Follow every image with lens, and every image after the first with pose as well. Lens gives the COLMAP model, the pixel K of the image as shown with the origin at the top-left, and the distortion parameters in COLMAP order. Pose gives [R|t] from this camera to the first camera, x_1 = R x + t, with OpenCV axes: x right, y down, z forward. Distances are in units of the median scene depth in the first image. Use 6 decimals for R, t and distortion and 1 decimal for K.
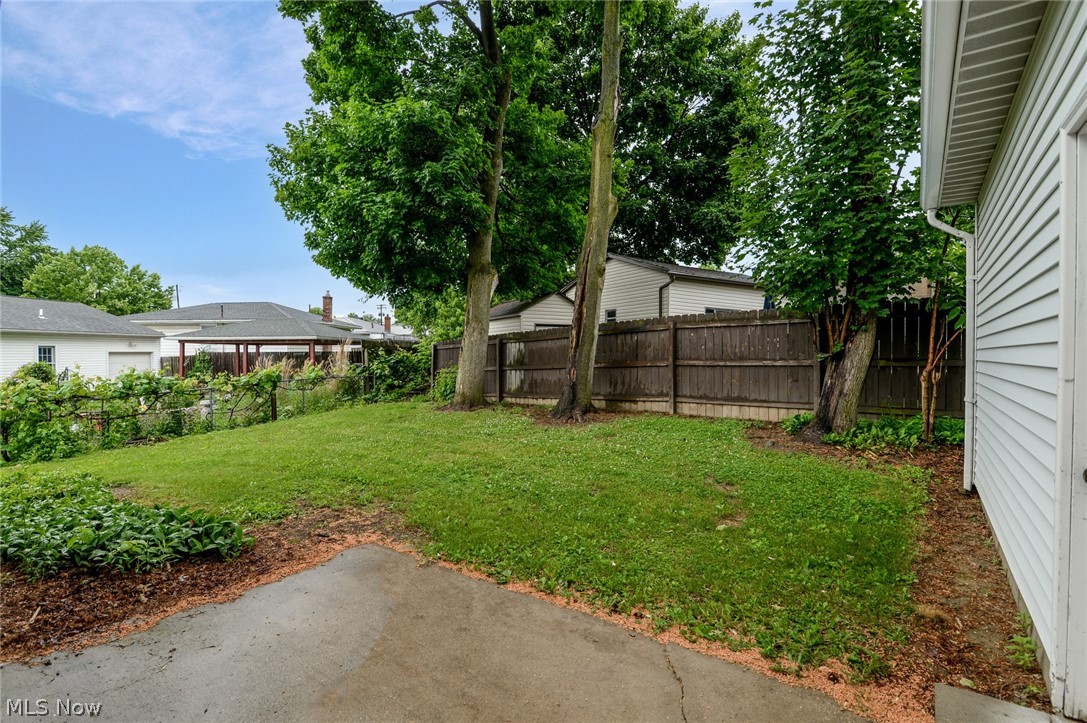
lens RADIAL K [[503.1, 0, 529.6], [0, 503.1, 361.0], [0, 0, 1]] dist [-0.020200, 0.001281]
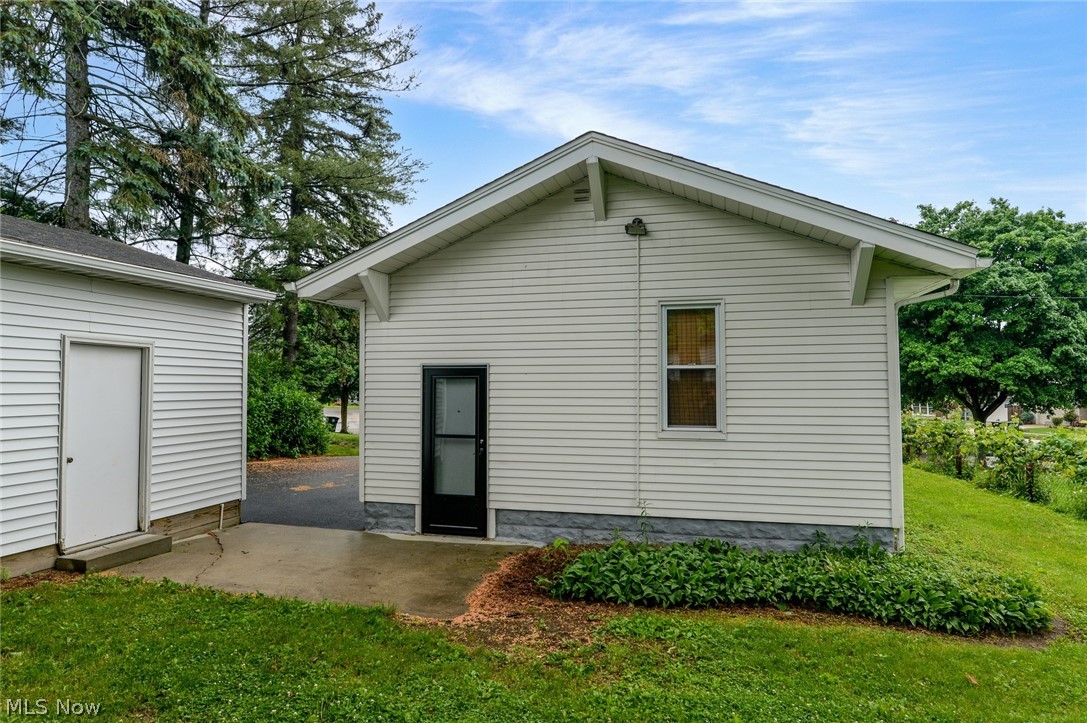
lens RADIAL K [[621.4, 0, 550.1], [0, 621.4, 363.8], [0, 0, 1]] dist [-0.013716, 0.001670]
pose [[-0.913272, -0.018742, -0.406919, 0.005122], [-0.006872, 0.999508, -0.030611, -0.038250], [0.407293, -0.025160, -0.912951, 0.879095]]
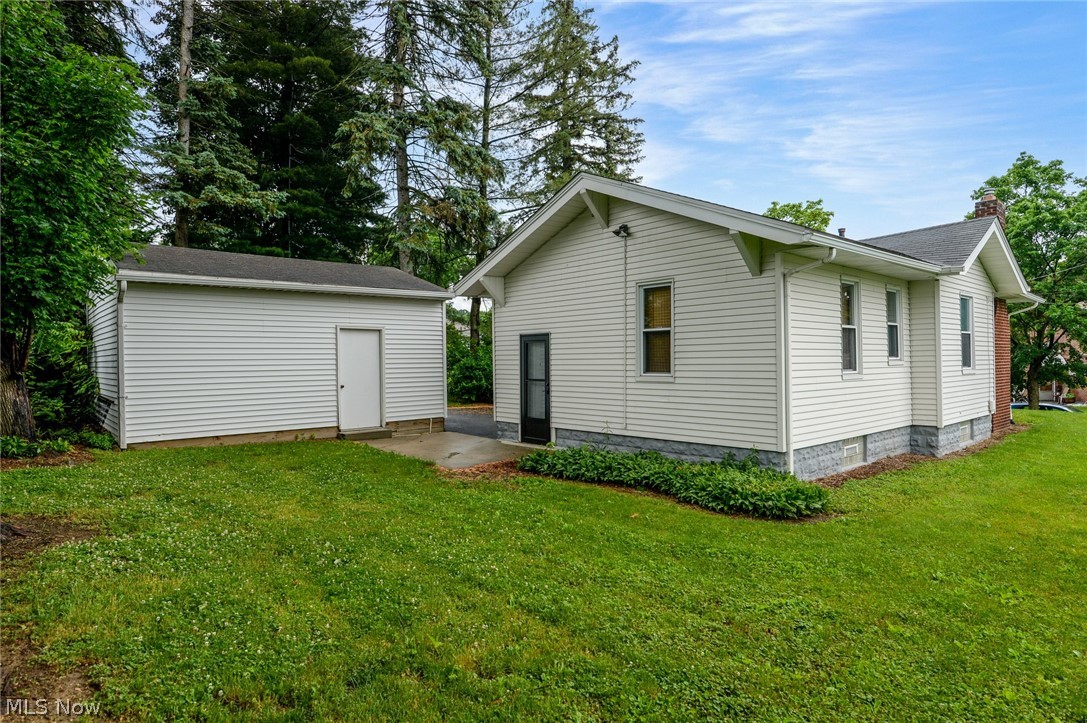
lens RADIAL K [[621.4, 0, 554.8], [0, 621.4, 360.2], [0, 0, 1]] dist [-0.013716, 0.001670]
pose [[-0.986108, 0.005861, 0.166001, -0.423162], [0.007300, 0.999941, 0.008062, -0.018782], [-0.165944, 0.009162, -0.986093, 1.273015]]
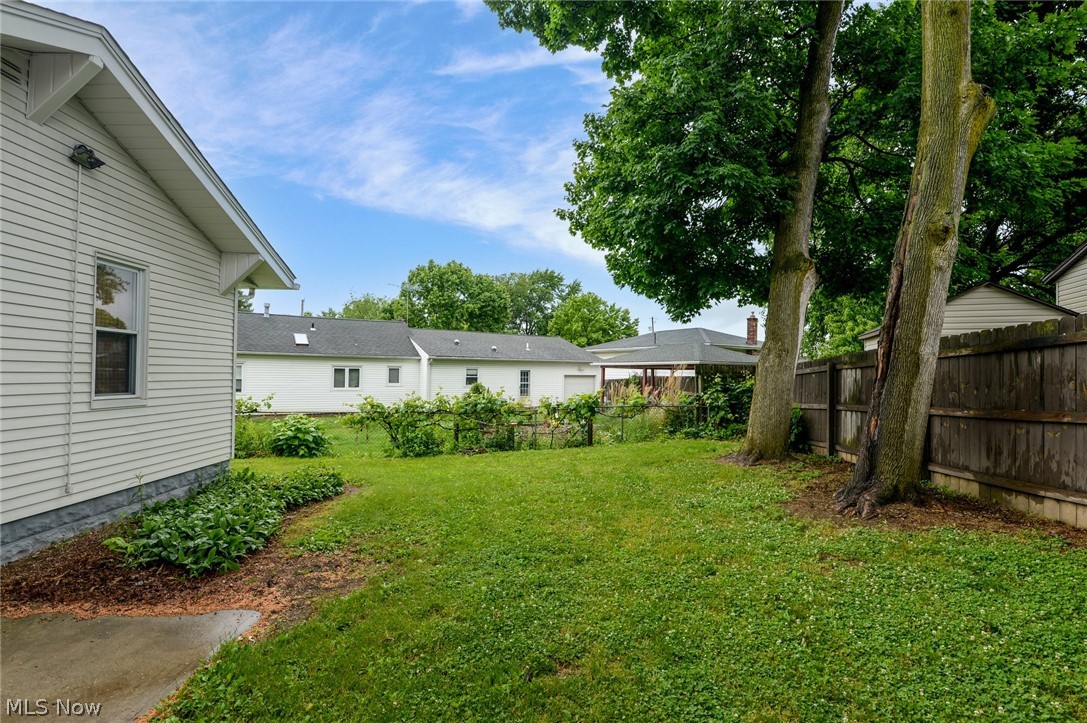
lens RADIAL K [[503.1, 0, 538.7], [0, 503.1, 364.2], [0, 0, 1]] dist [-0.020200, 0.001281]
pose [[0.631223, -0.007545, -0.775564, 0.256503], [-0.022892, 0.999336, -0.028353, -0.017509], [0.775263, 0.035651, 0.630631, 0.328578]]
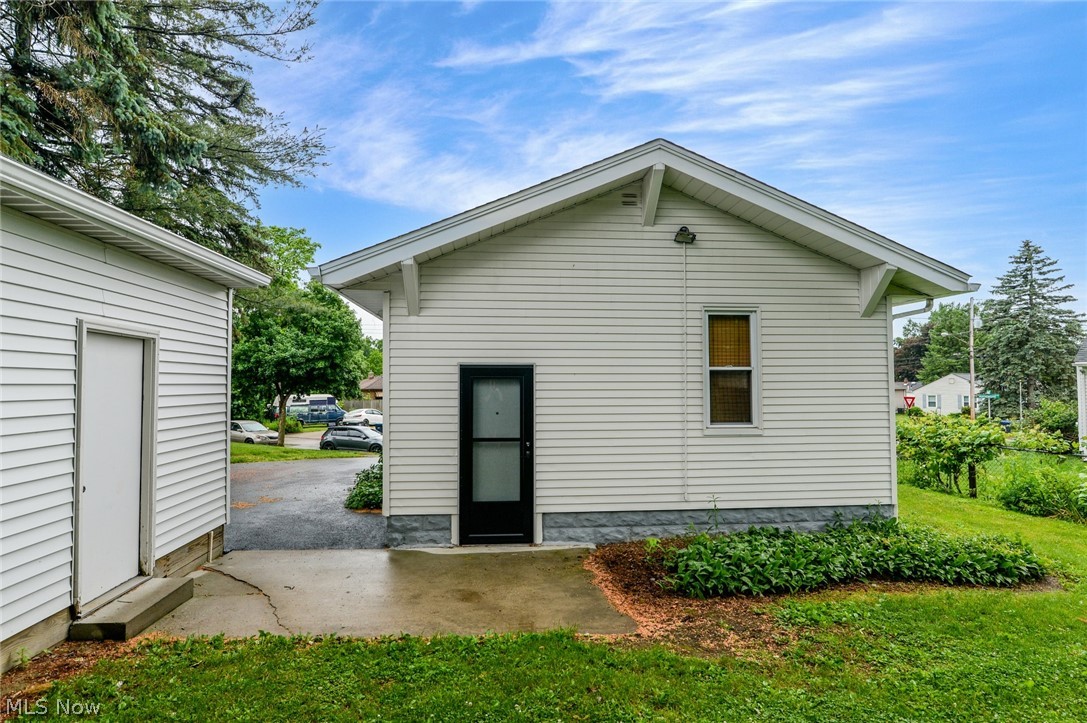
lens RADIAL K [[593.4, 0, 550.6], [0, 593.4, 363.7], [0, 0, 1]] dist [-0.010987, -0.000988]
pose [[-0.727523, -0.026694, -0.685563, 0.227263], [-0.006634, 0.999470, -0.031877, -0.038674], [0.686051, -0.018644, -0.727315, 0.683110]]
